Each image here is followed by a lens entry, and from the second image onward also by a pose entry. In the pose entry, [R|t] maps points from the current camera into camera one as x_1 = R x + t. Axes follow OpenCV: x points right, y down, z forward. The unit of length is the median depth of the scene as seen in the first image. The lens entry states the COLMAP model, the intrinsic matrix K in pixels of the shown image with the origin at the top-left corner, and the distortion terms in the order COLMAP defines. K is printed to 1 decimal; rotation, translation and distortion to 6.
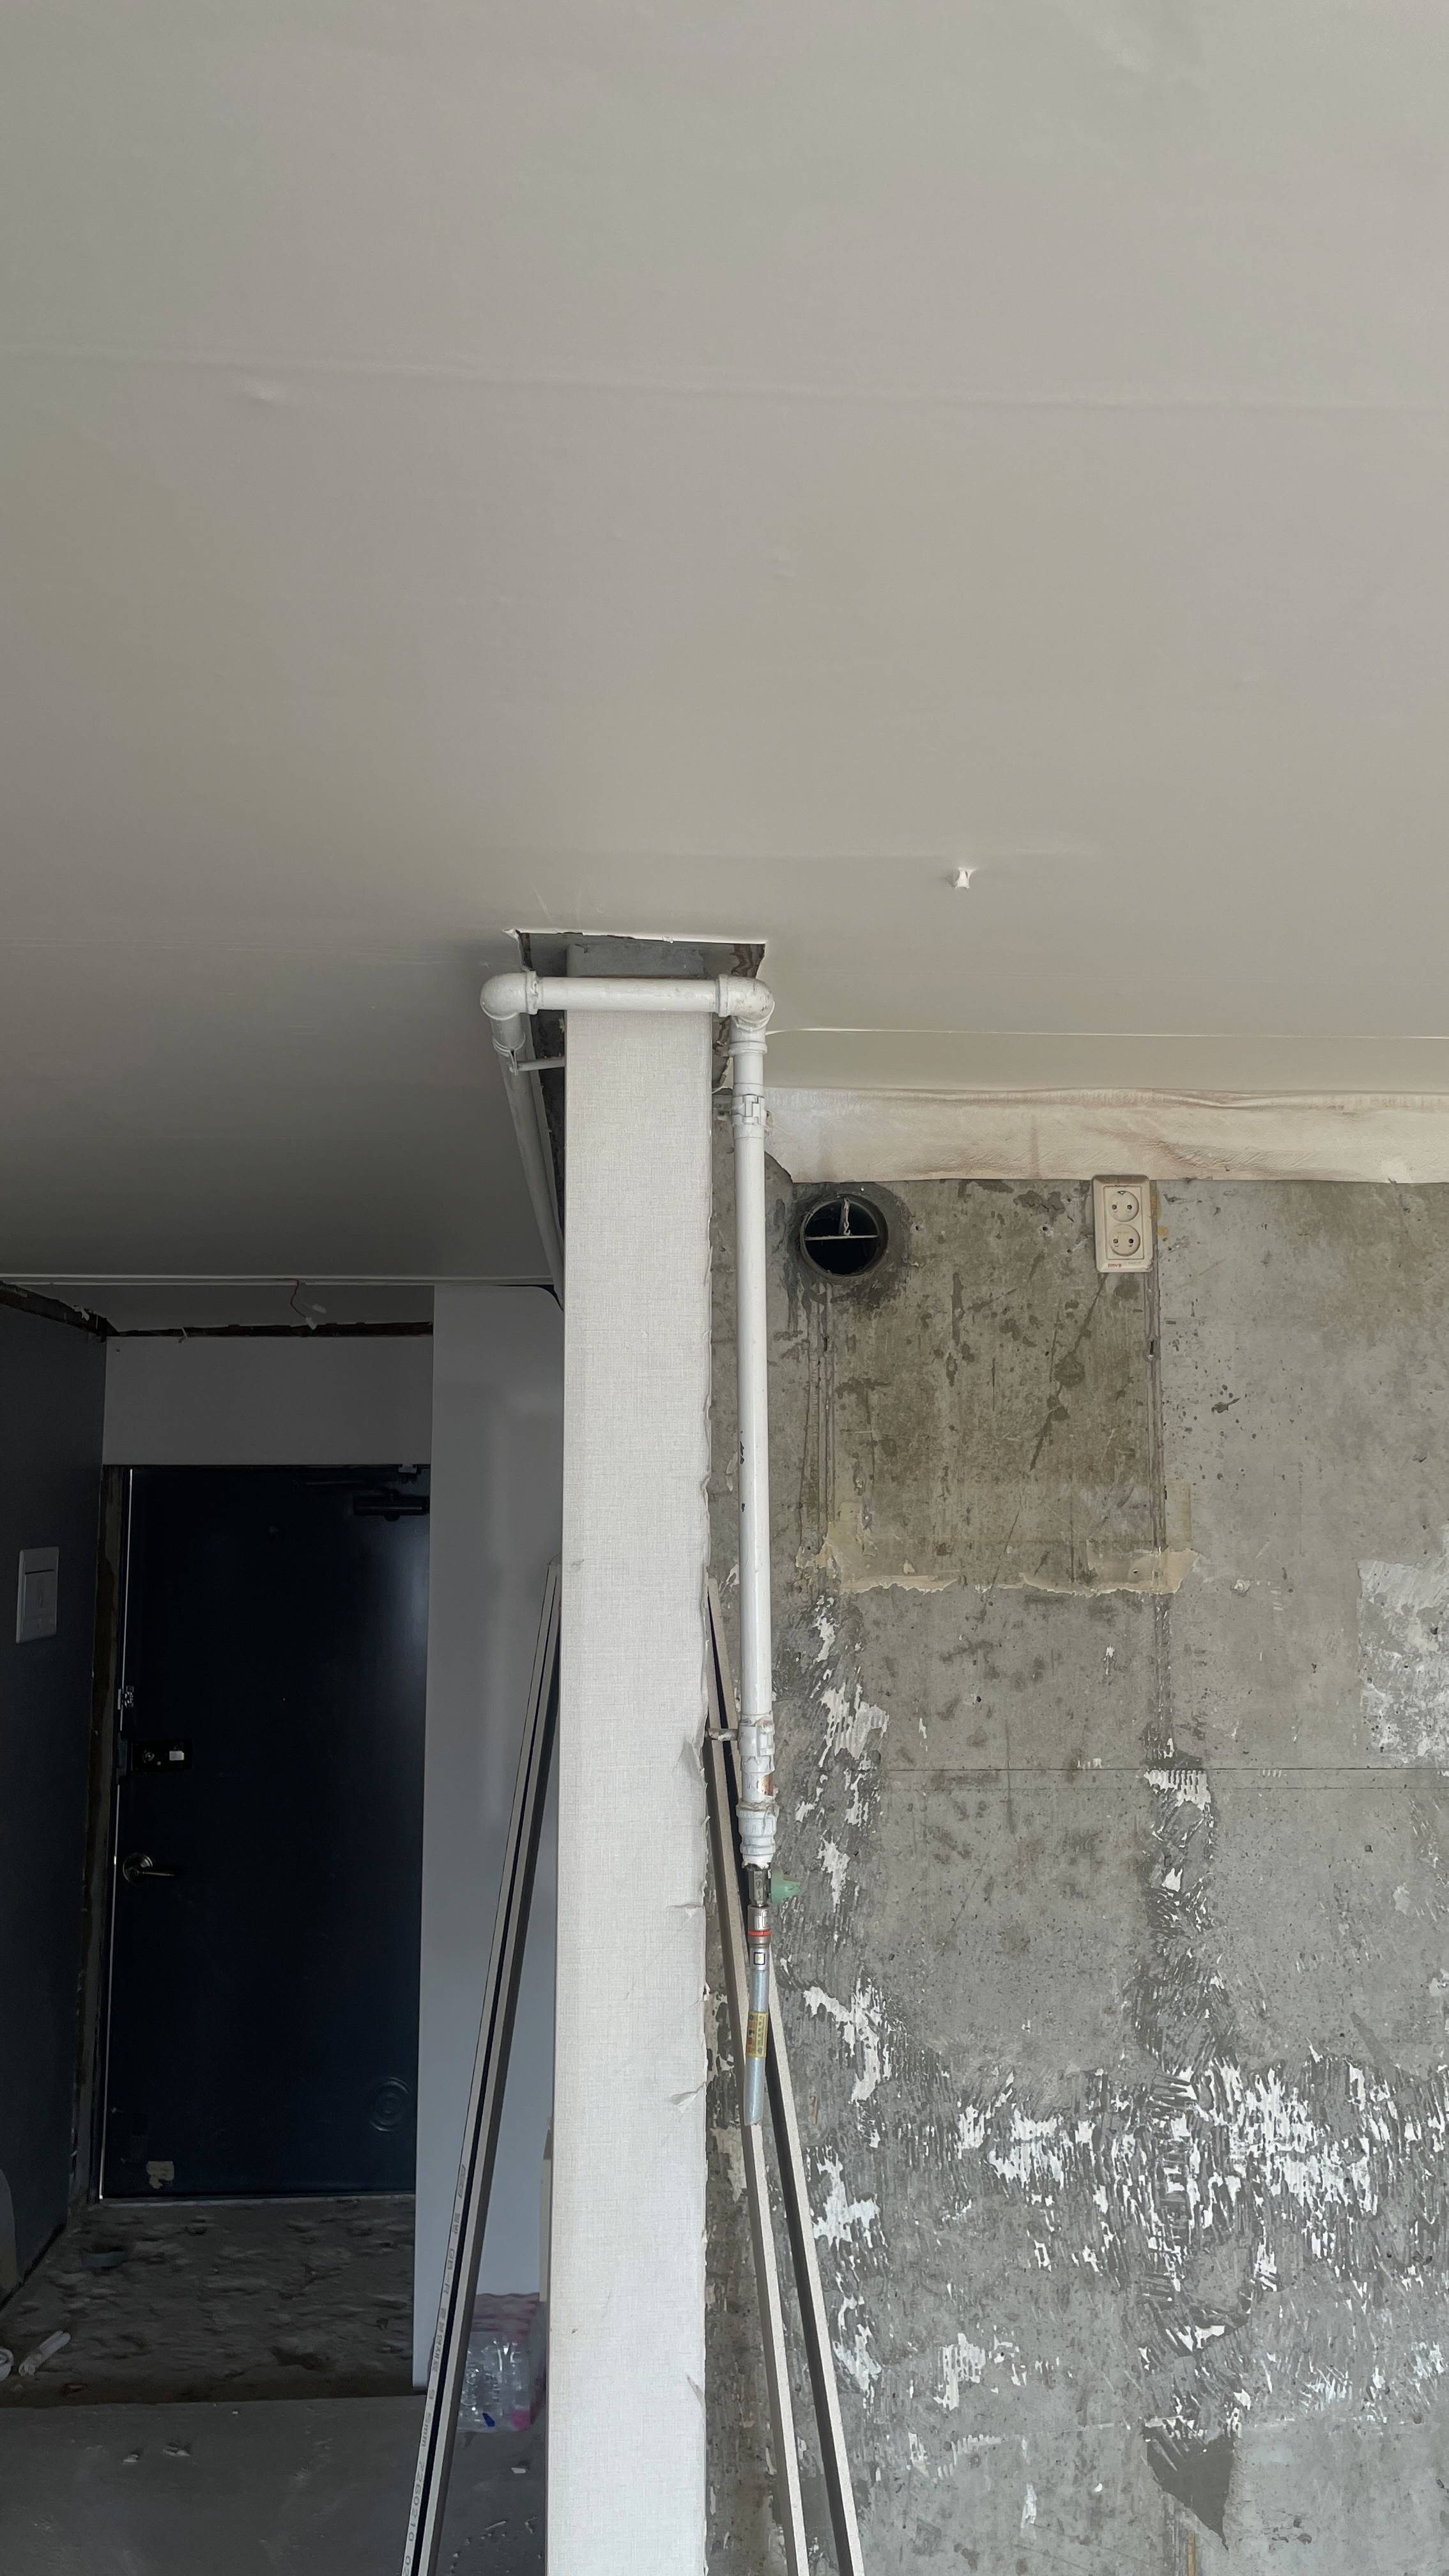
lens RADIAL K [[1950.1, 0, 724.5], [0, 1950.1, 1288.0], [0, 0, 1]] dist [0.097869, -0.123499]
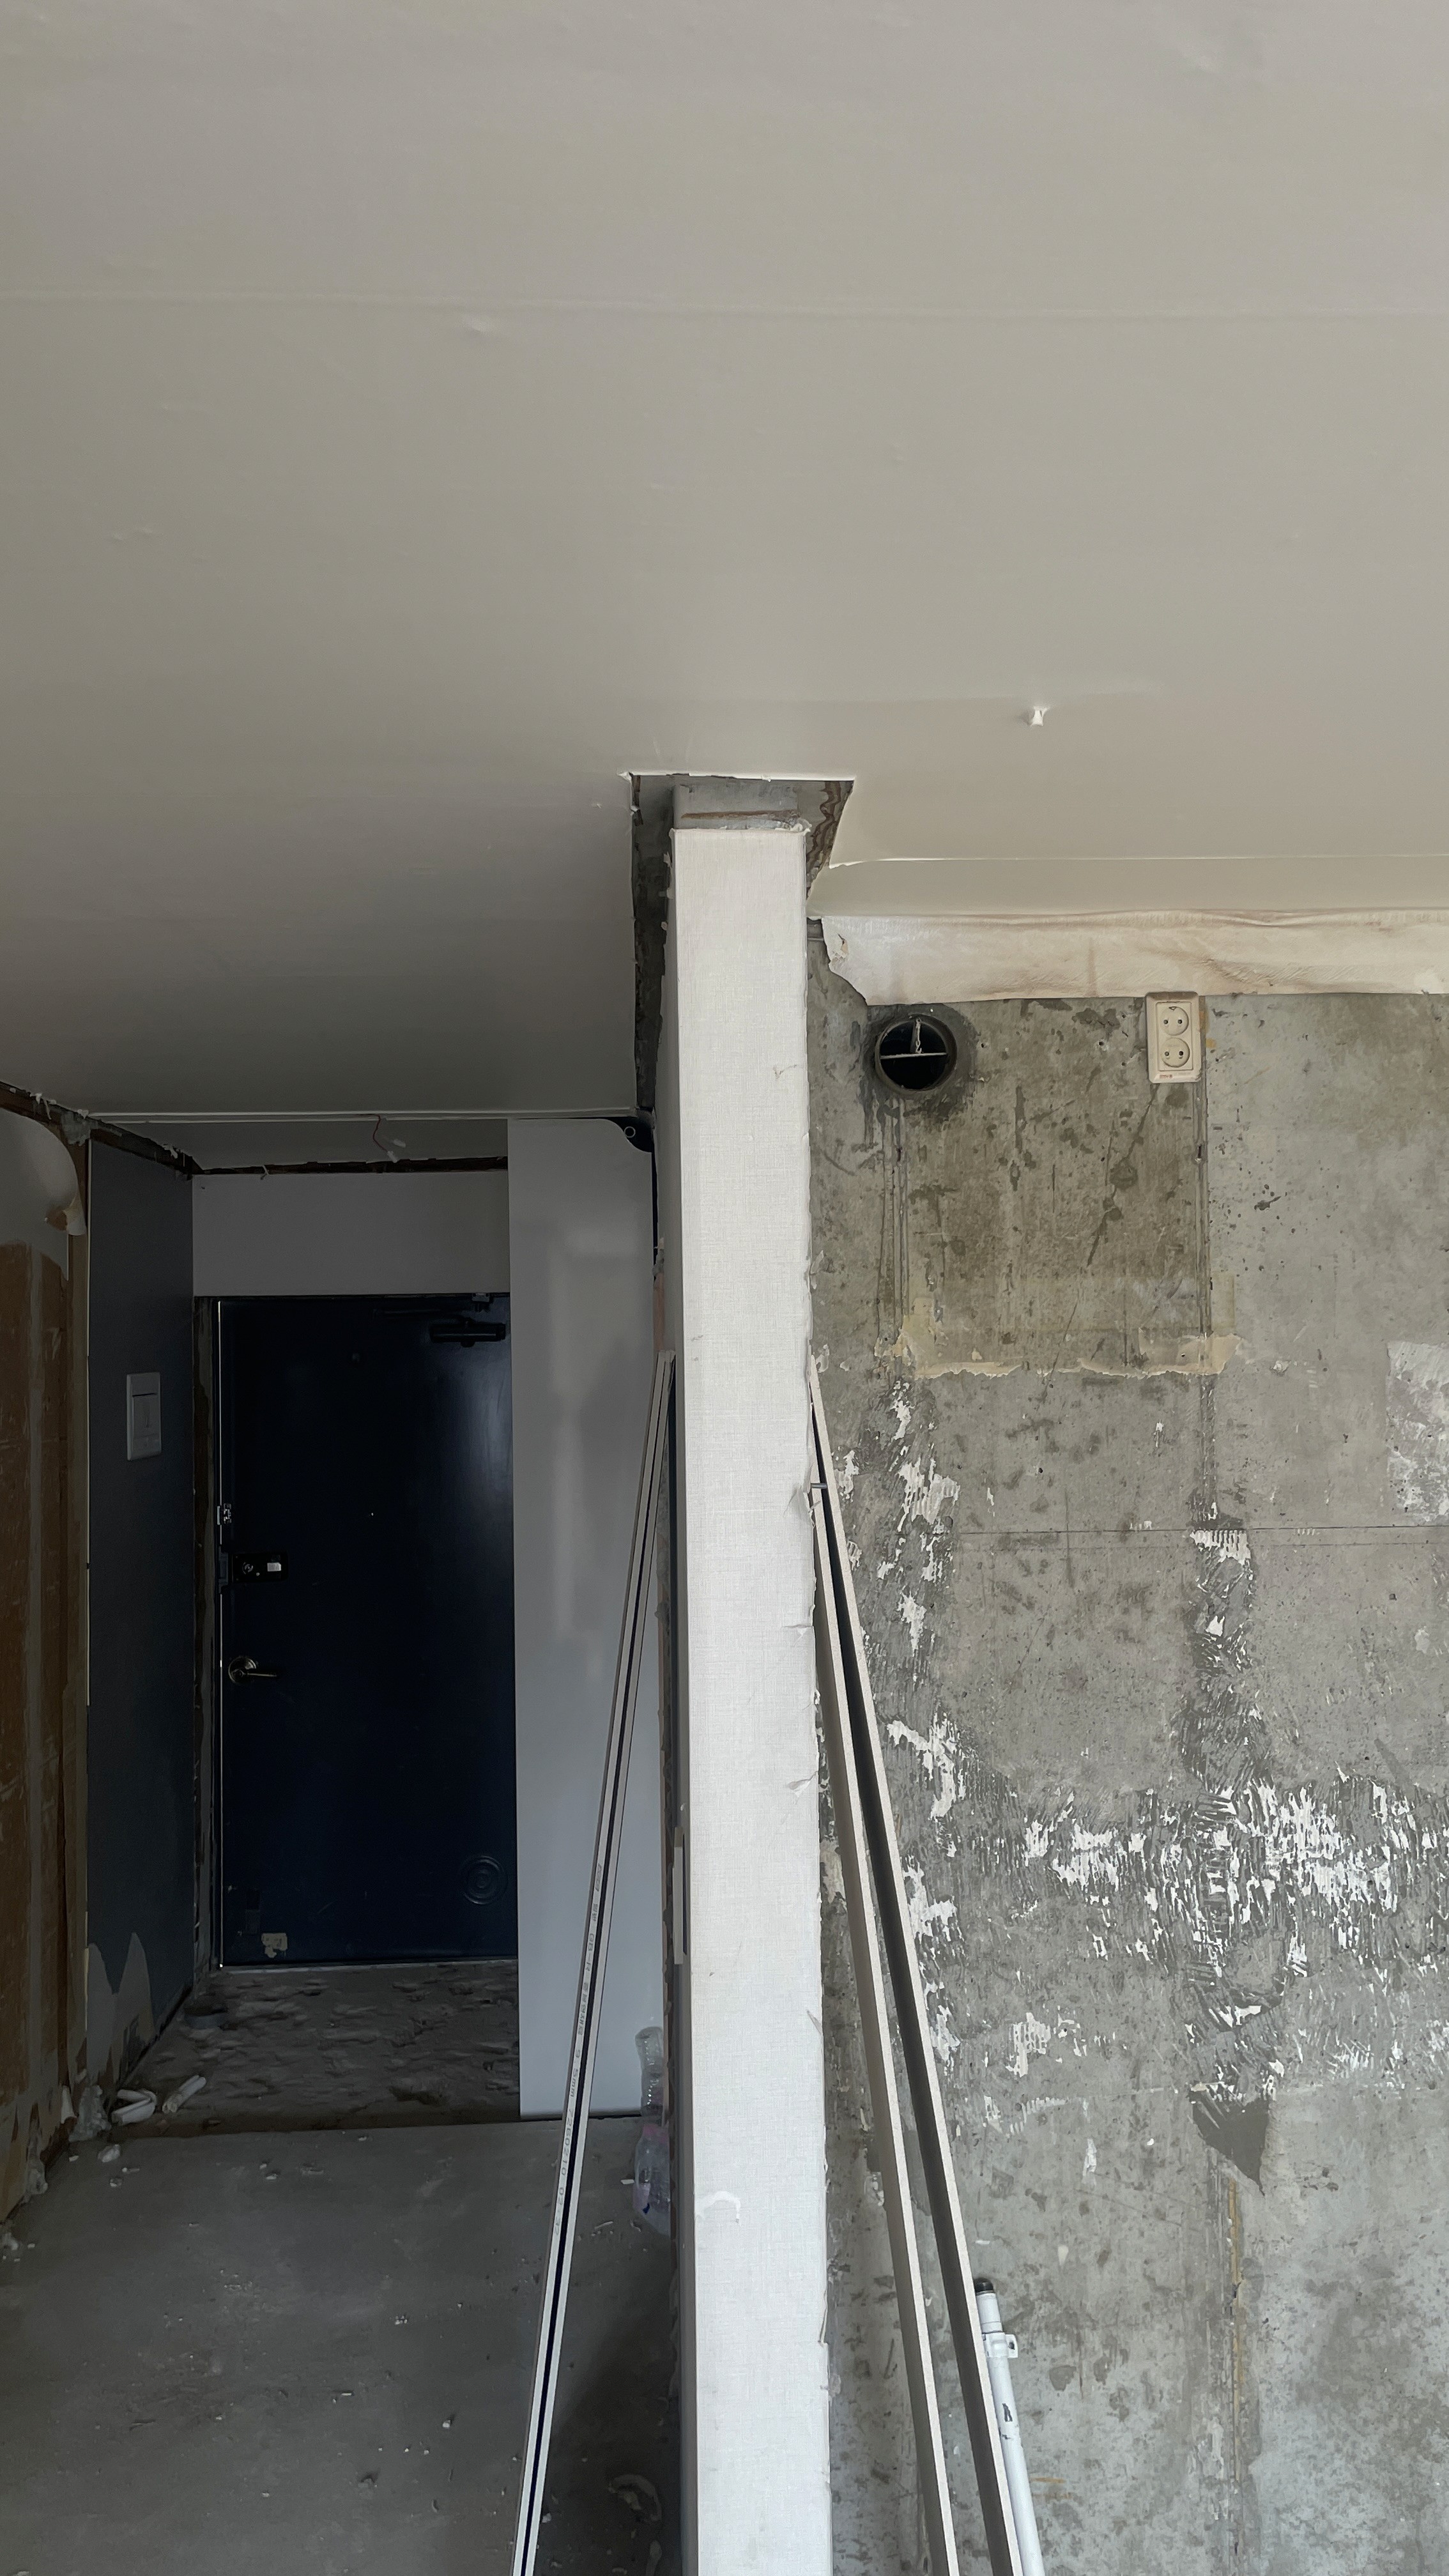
lens RADIAL K [[1945.0, 0, 732.7], [0, 1945.0, 1296.9], [0, 0, 1]] dist [0.120590, -0.171417]
pose [[0.999763, -0.015601, -0.015207, -0.026326], [0.016827, 0.996316, 0.084094, 0.015138], [0.013839, -0.084330, 0.996342, -0.096031]]
